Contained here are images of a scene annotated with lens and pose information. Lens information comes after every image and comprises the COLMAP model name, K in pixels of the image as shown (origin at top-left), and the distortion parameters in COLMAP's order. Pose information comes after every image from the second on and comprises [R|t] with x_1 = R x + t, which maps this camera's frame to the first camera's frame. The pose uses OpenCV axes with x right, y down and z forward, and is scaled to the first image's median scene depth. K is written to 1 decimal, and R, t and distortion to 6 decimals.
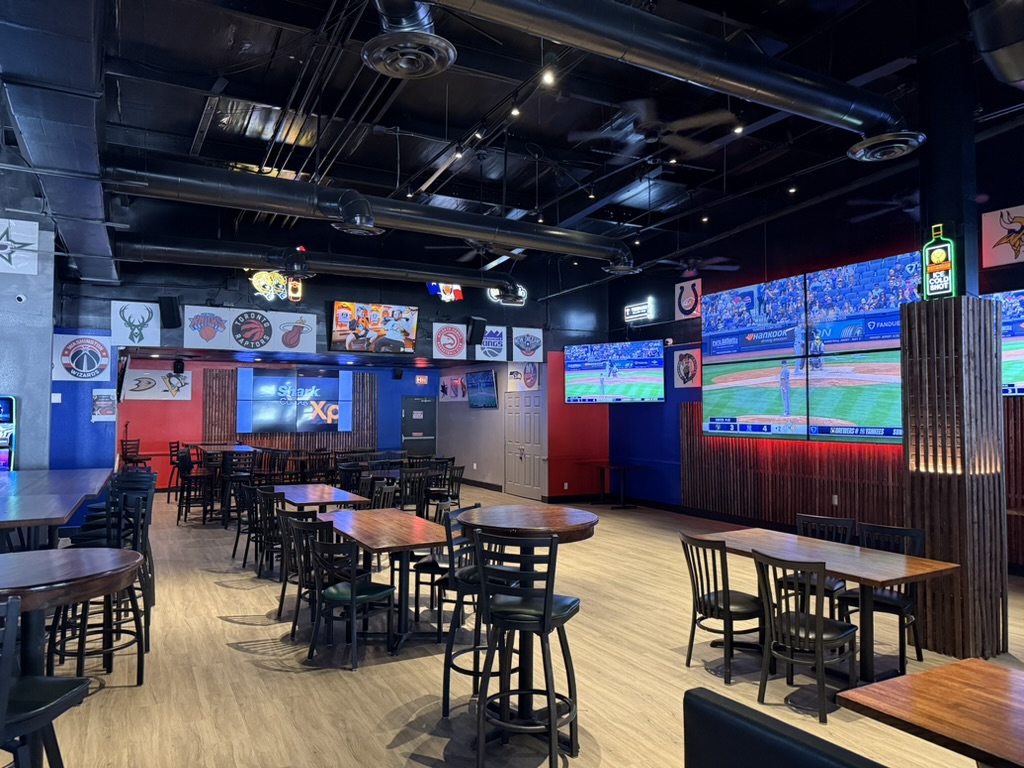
lens RADIAL K [[721.0, 0, 513.9], [0, 721.0, 380.1], [0, 0, 1]] dist [-0.002883, -0.015231]
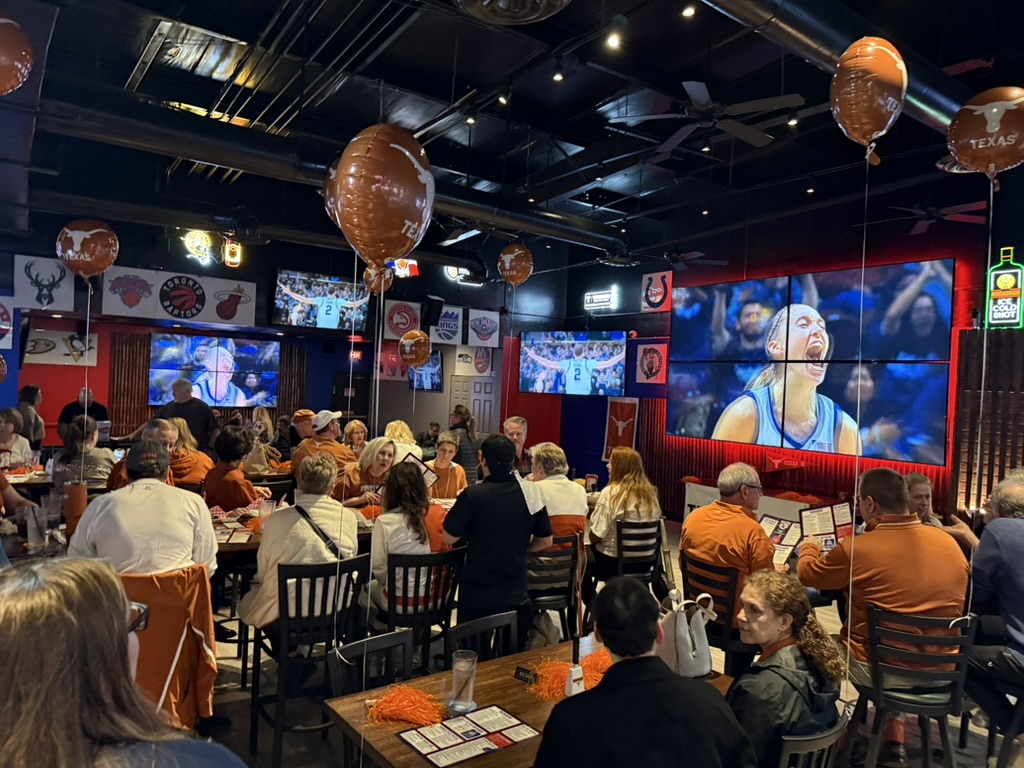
lens RADIAL K [[721.0, 0, 508.7], [0, 721.0, 389.4], [0, 0, 1]] dist [-0.002883, -0.015231]
pose [[0.991174, 0.045396, 0.124551, -0.069527], [-0.052048, 0.997358, 0.050684, -0.021380], [-0.121921, -0.056719, 0.990918, 0.069366]]
